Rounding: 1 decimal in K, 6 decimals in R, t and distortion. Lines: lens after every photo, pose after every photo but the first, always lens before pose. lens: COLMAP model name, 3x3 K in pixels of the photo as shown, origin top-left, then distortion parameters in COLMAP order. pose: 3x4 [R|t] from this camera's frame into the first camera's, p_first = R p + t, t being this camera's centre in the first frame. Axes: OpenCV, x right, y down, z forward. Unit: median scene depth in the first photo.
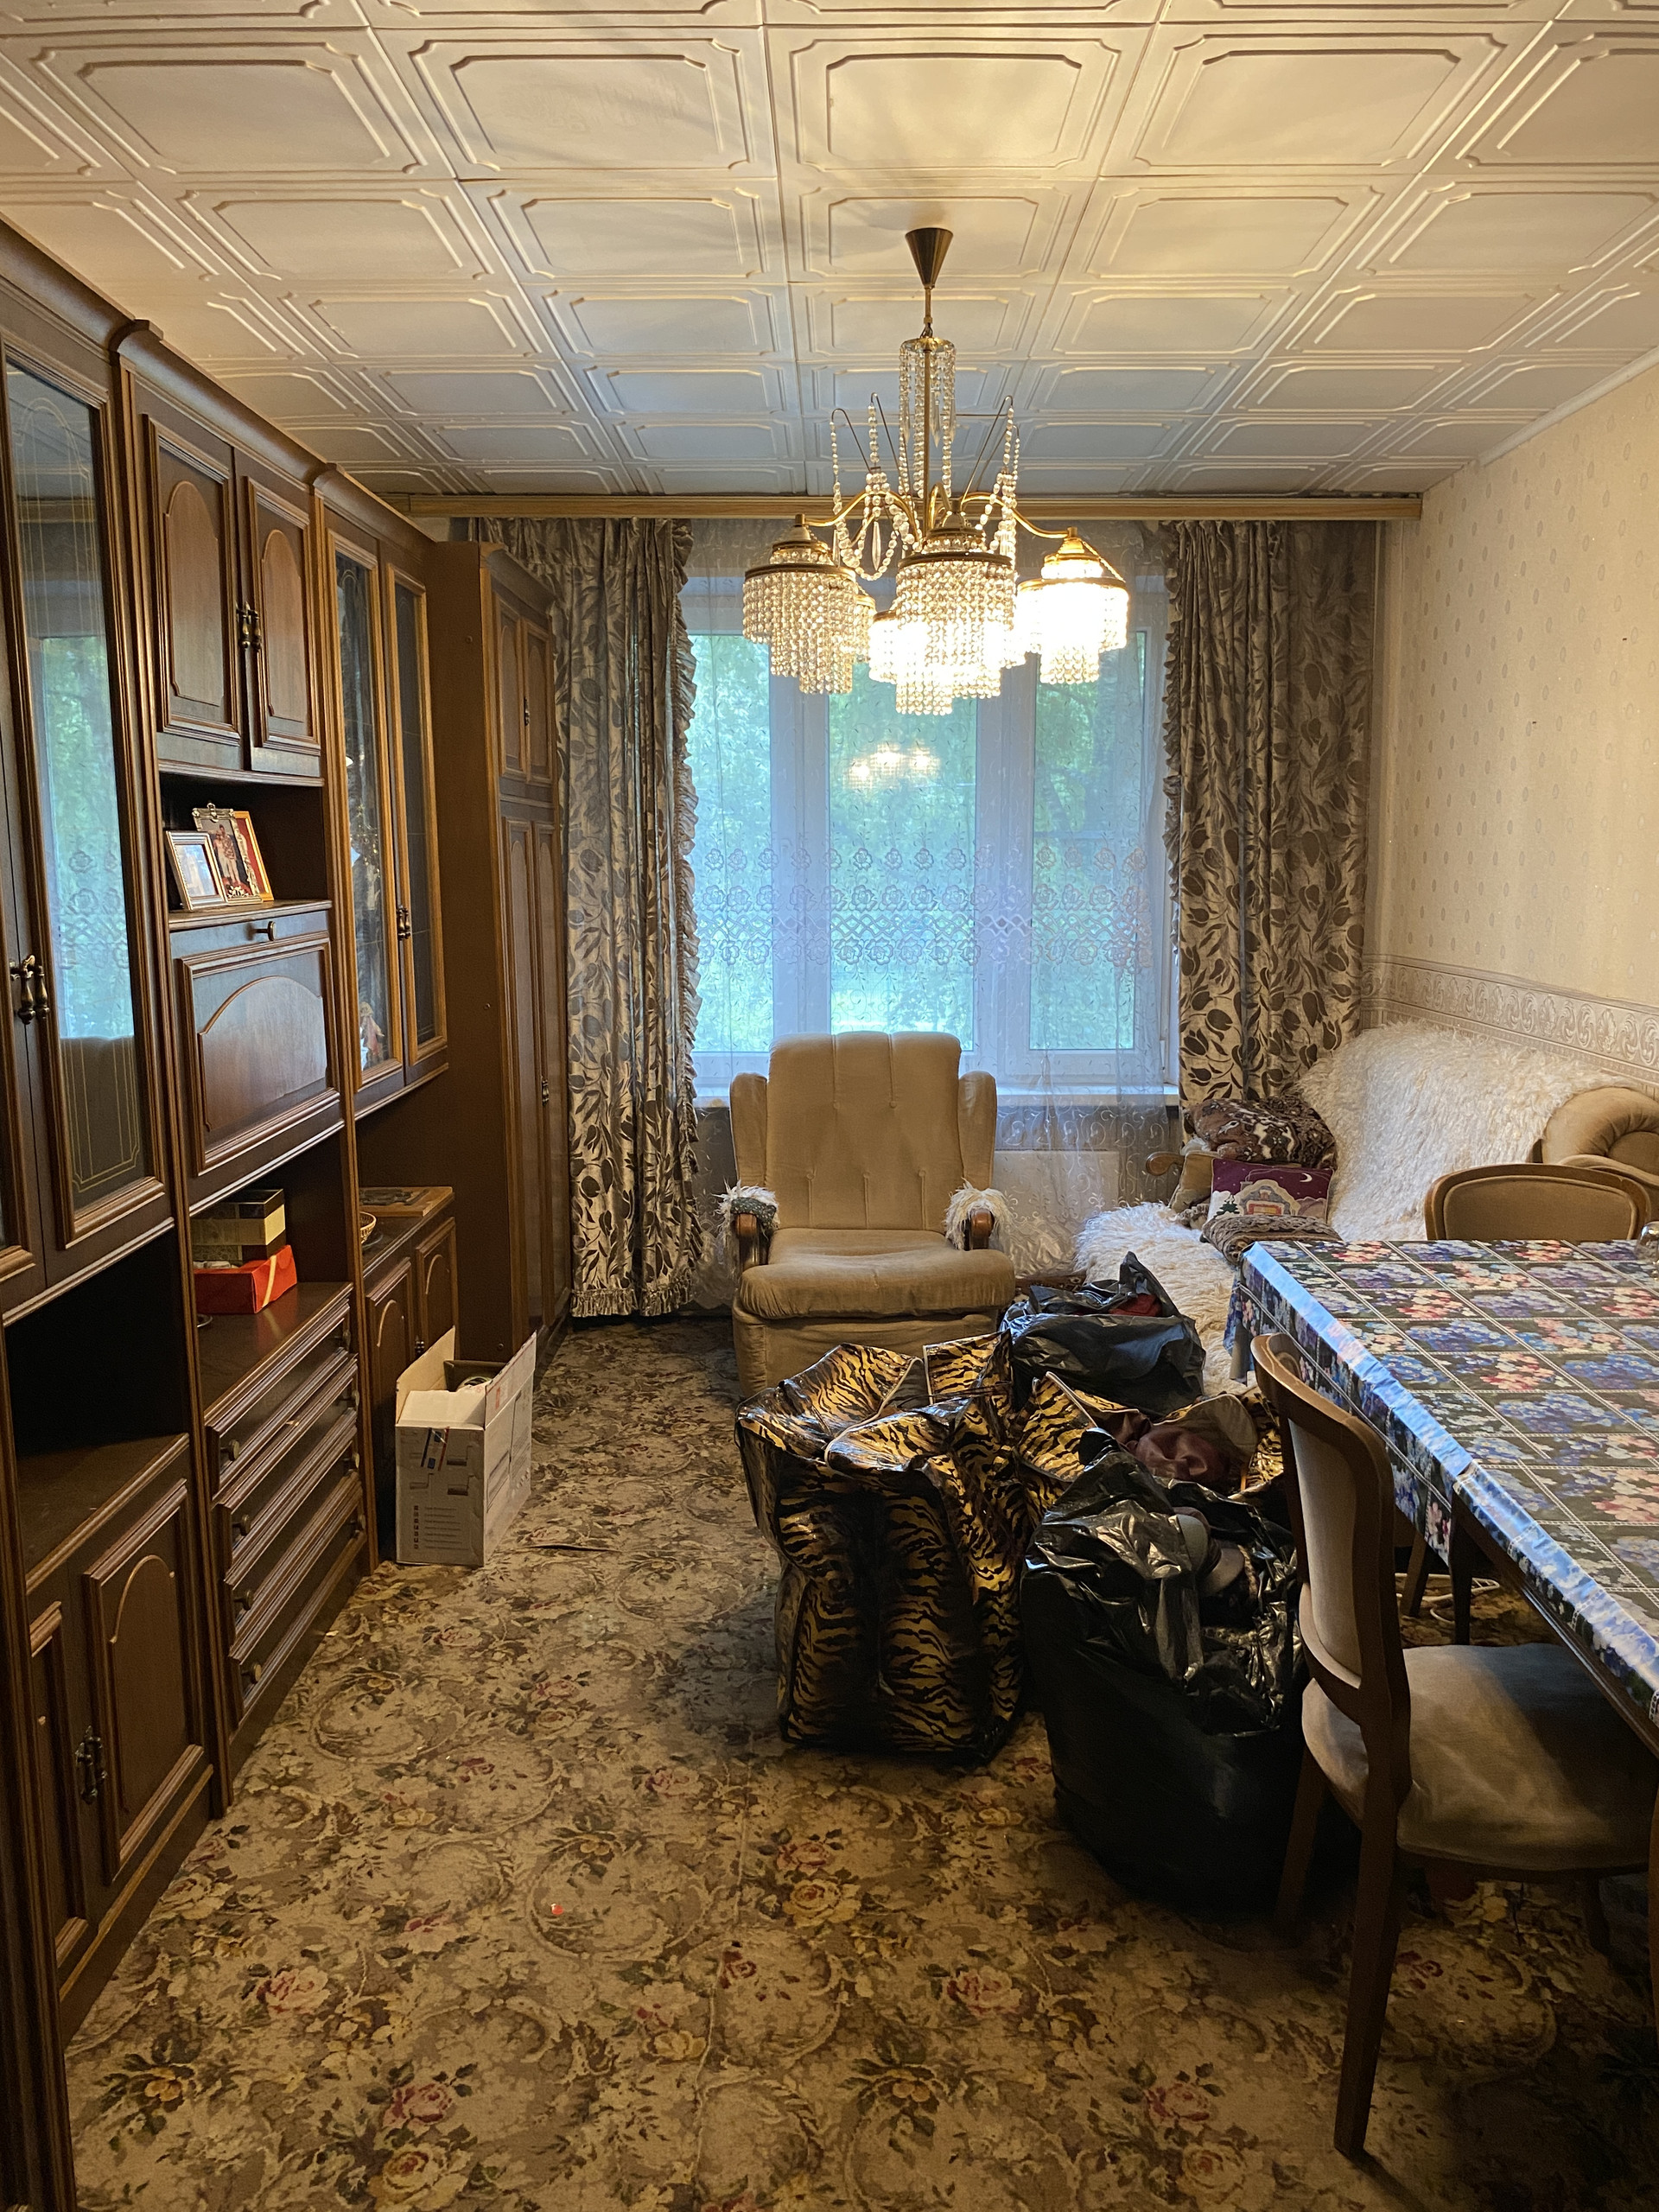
lens RADIAL K [[1680.9, 0, 829.5], [0, 1680.9, 1106.0], [0, 0, 1]] dist [0.013472, -0.017820]
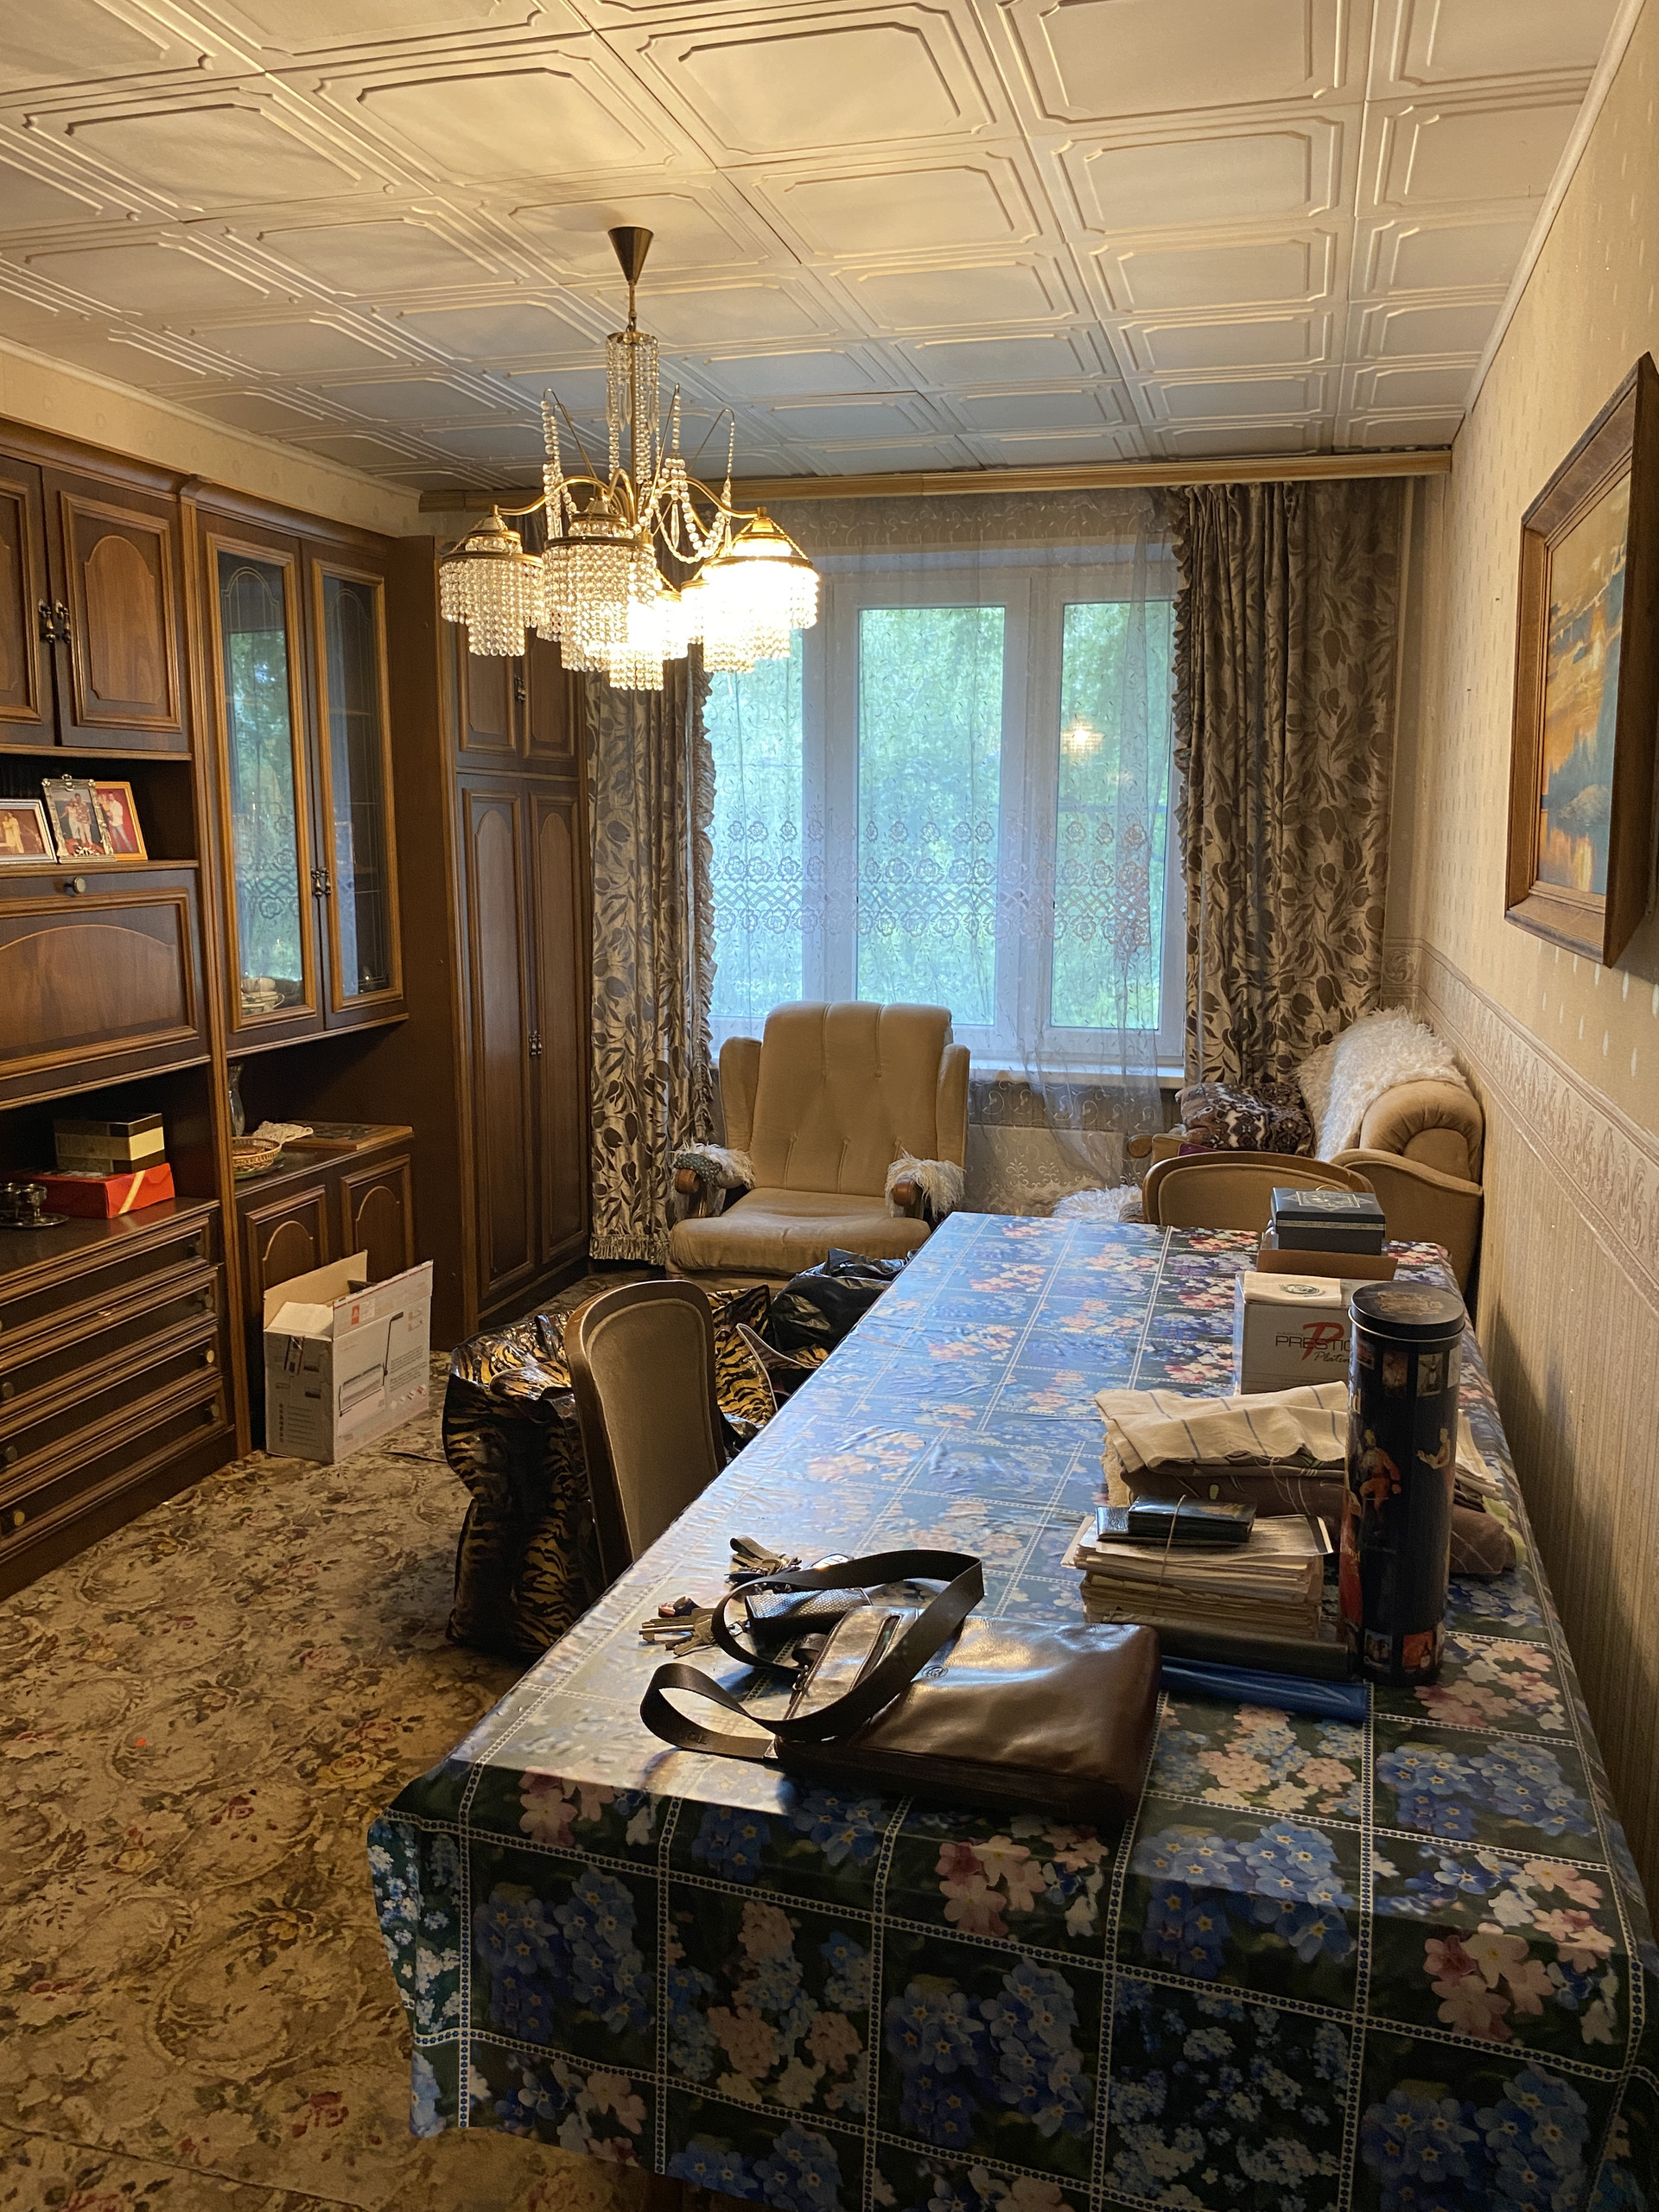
lens RADIAL K [[1680.9, 0, 829.5], [0, 1680.9, 1106.0], [0, 0, 1]] dist [0.013472, -0.017820]
pose [[0.966233, 0.050179, -0.252737, 0.313052], [-0.046637, 0.998712, 0.019988, -0.000103], [0.253414, -0.007527, 0.967329, 0.007226]]
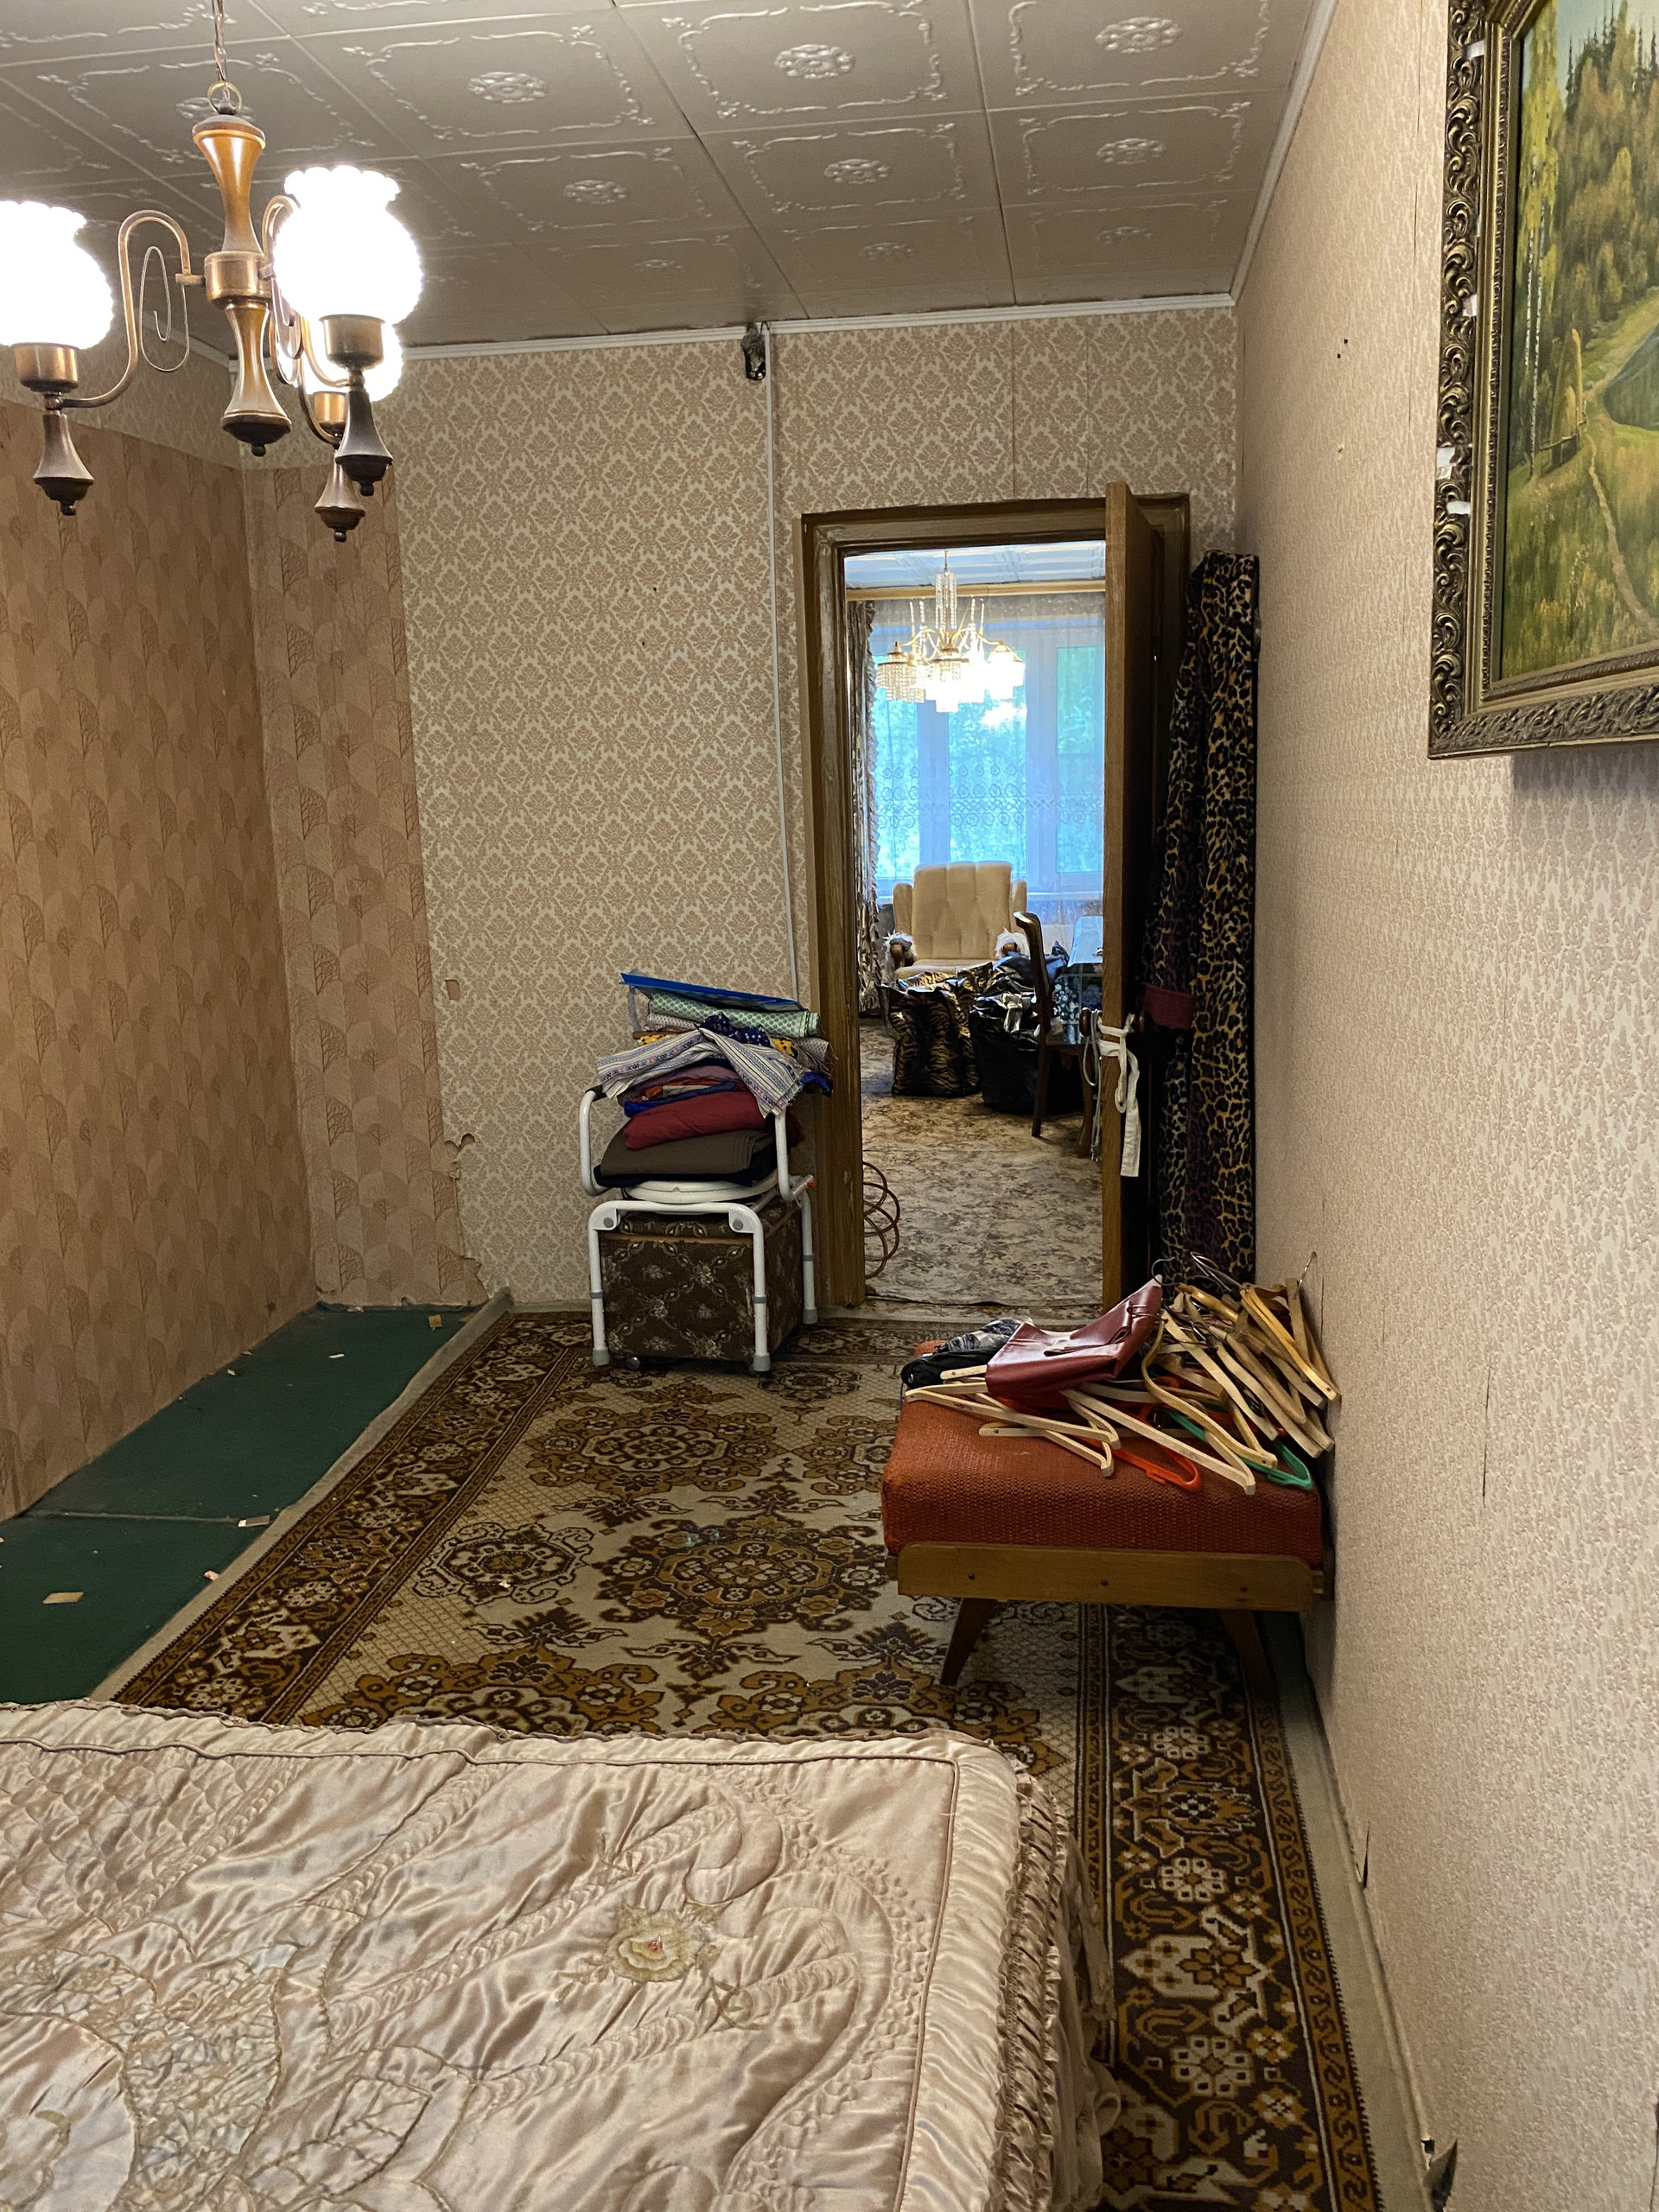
lens RADIAL K [[1680.9, 0, 829.5], [0, 1680.9, 1106.0], [0, 0, 1]] dist [0.013472, -0.017820]
pose [[0.989709, 0.006919, -0.142924, 0.174936], [-0.001289, 0.999221, 0.039449, 0.191237], [0.143086, -0.038859, 0.988947, -1.130695]]
